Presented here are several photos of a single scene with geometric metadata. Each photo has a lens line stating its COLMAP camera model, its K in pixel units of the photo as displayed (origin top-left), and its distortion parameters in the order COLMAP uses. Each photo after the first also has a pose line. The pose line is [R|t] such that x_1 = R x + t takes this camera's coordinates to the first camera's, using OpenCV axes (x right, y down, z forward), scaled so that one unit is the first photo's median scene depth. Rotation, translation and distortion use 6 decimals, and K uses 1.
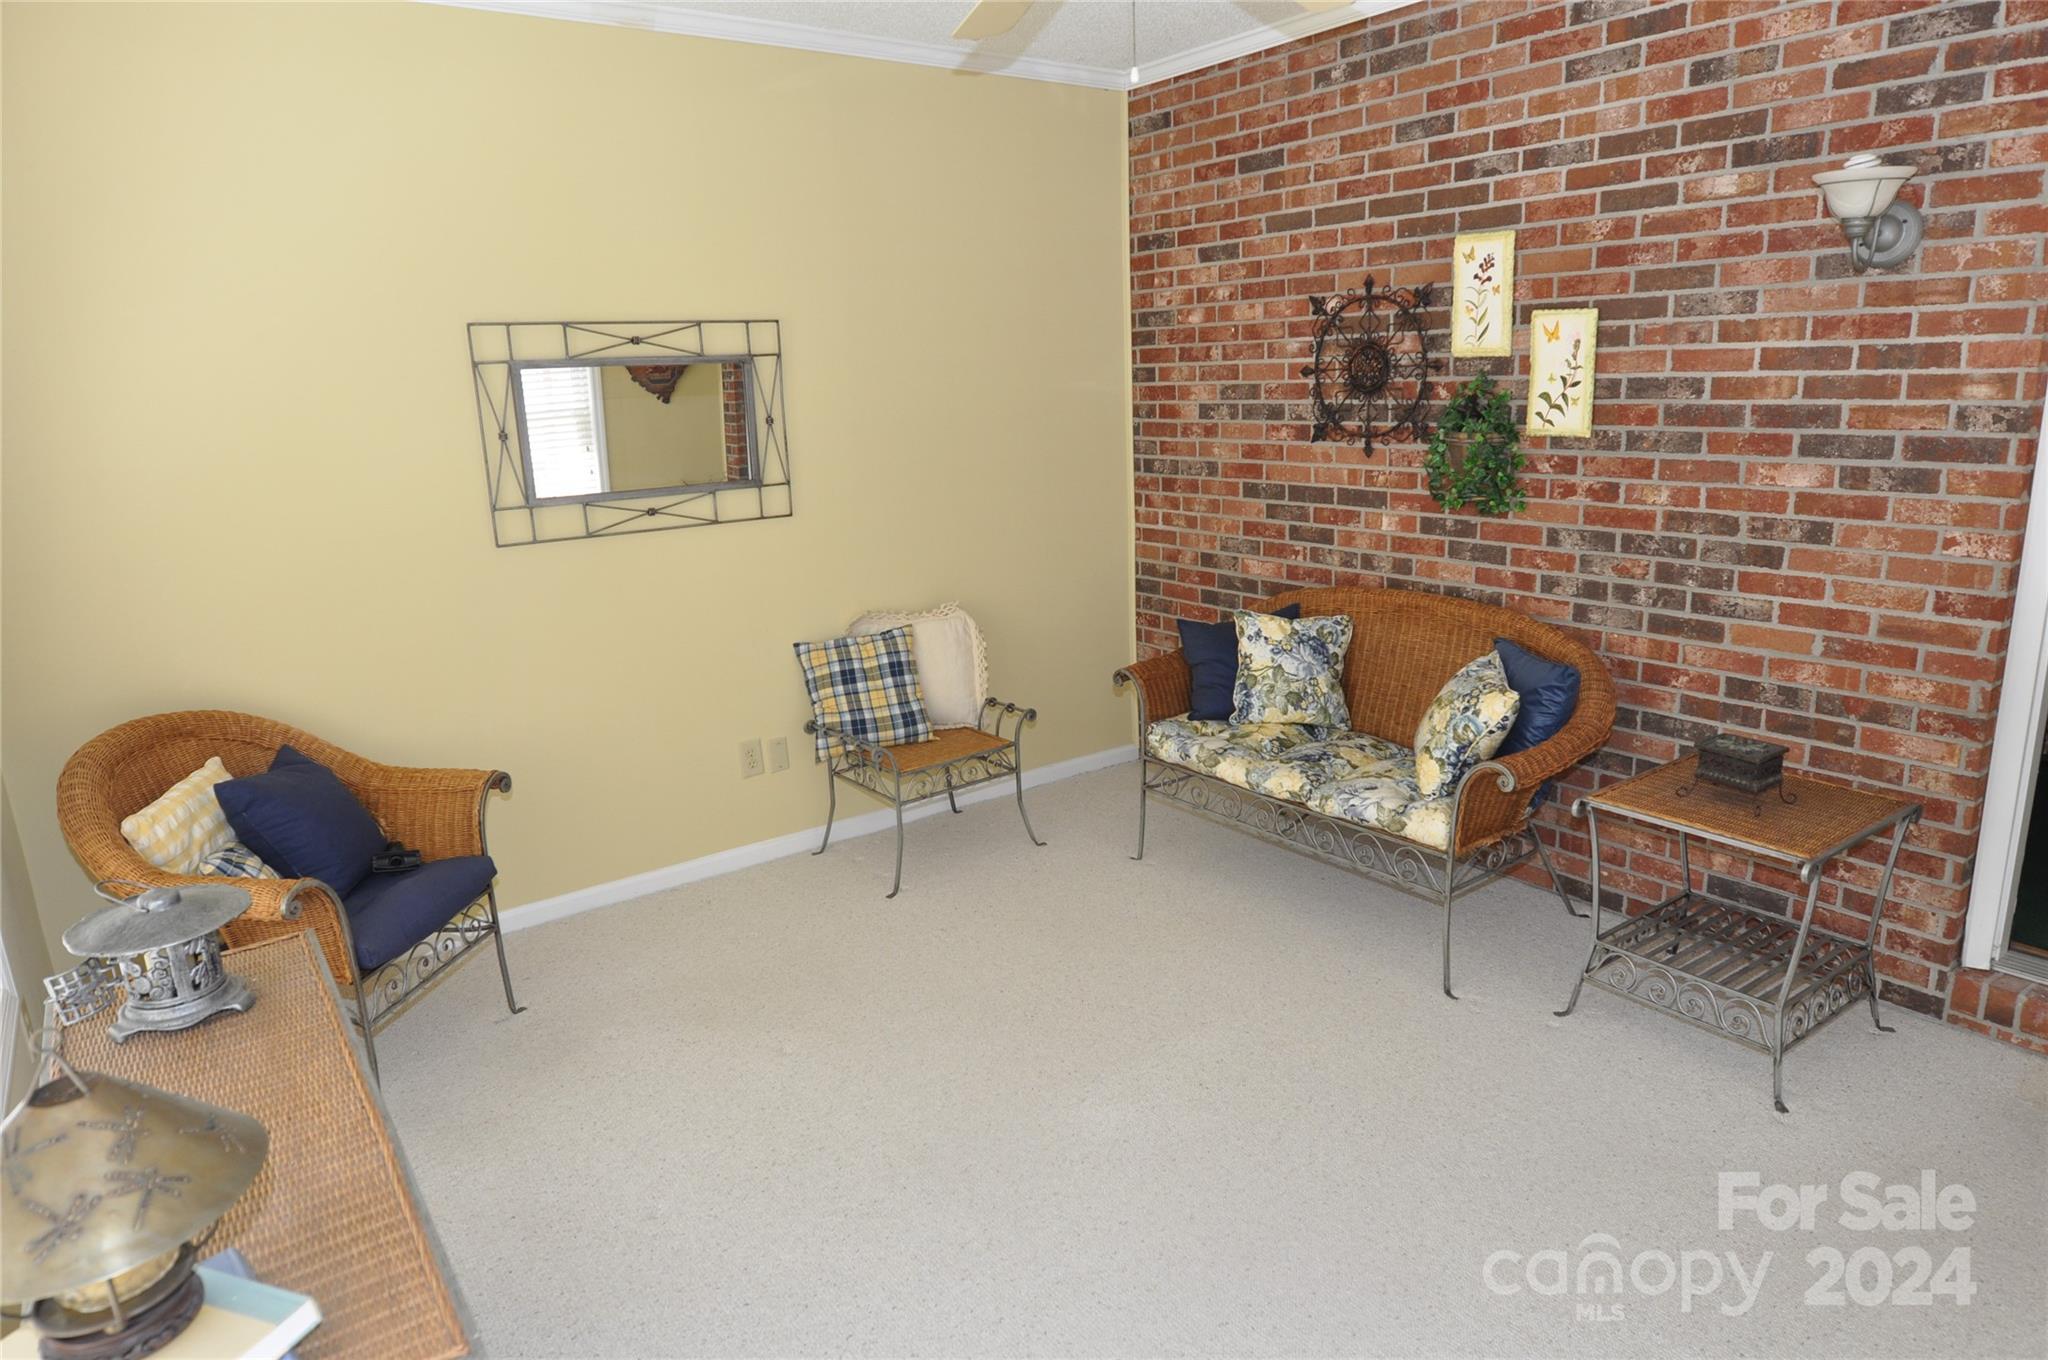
lens RADIAL K [[1240.9, 0, 1028.5], [0, 1240.9, 675.3], [0, 0, 1]] dist [-0.015186, -0.002432]
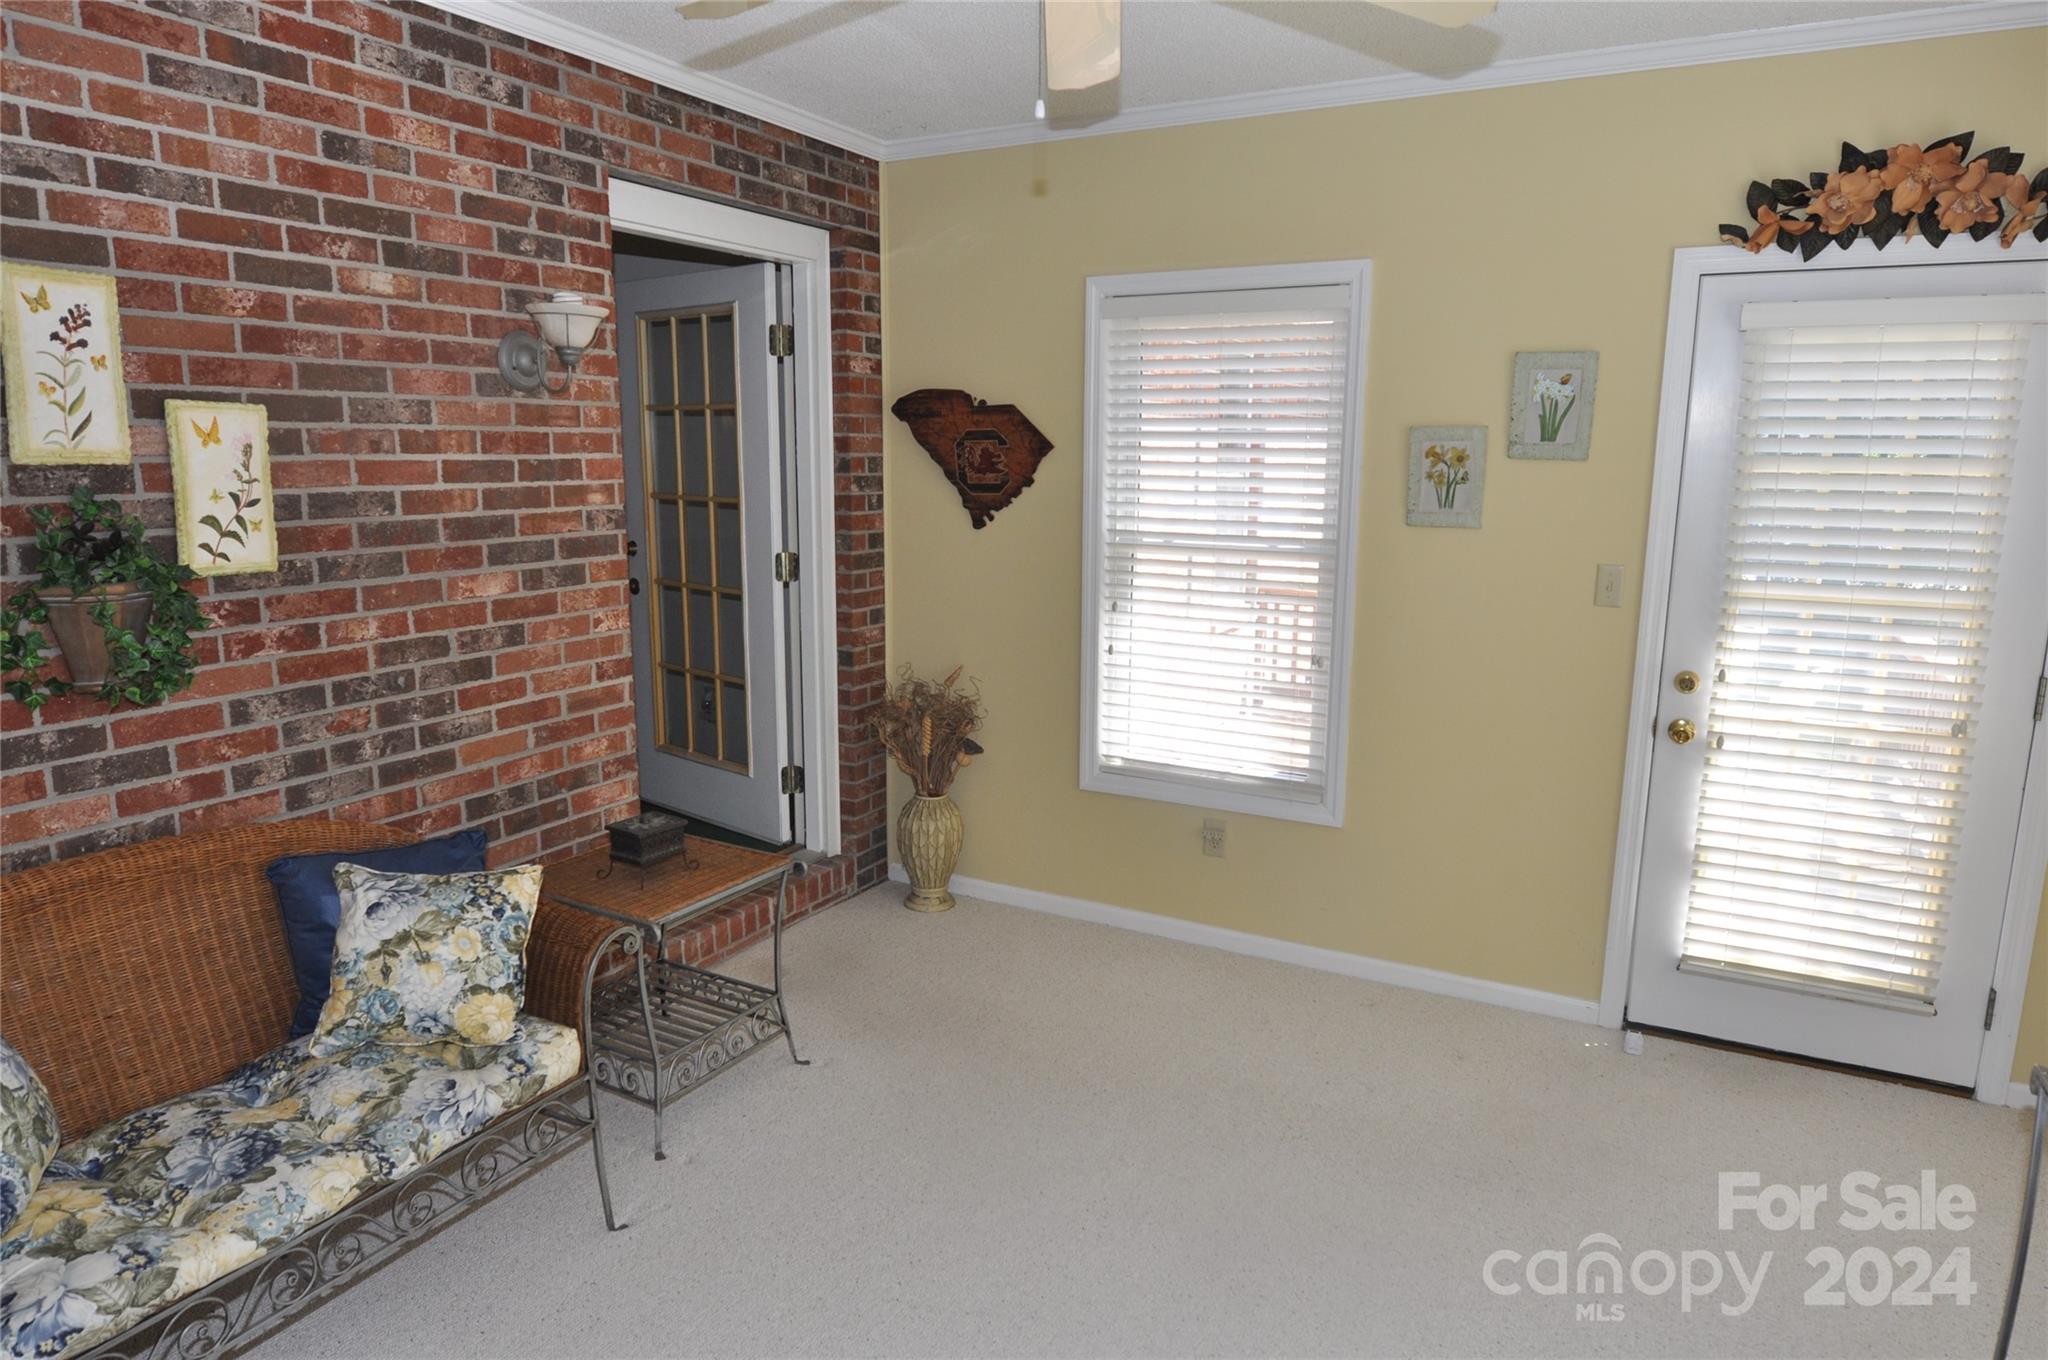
lens RADIAL K [[1240.9, 0, 1028.3], [0, 1240.9, 674.2], [0, 0, 1]] dist [-0.015186, -0.002432]
pose [[-0.424759, -0.129206, 0.896039, -0.456310], [0.227580, 0.942740, 0.243822, -0.223919], [-0.876235, 0.307486, -0.371032, 0.943668]]
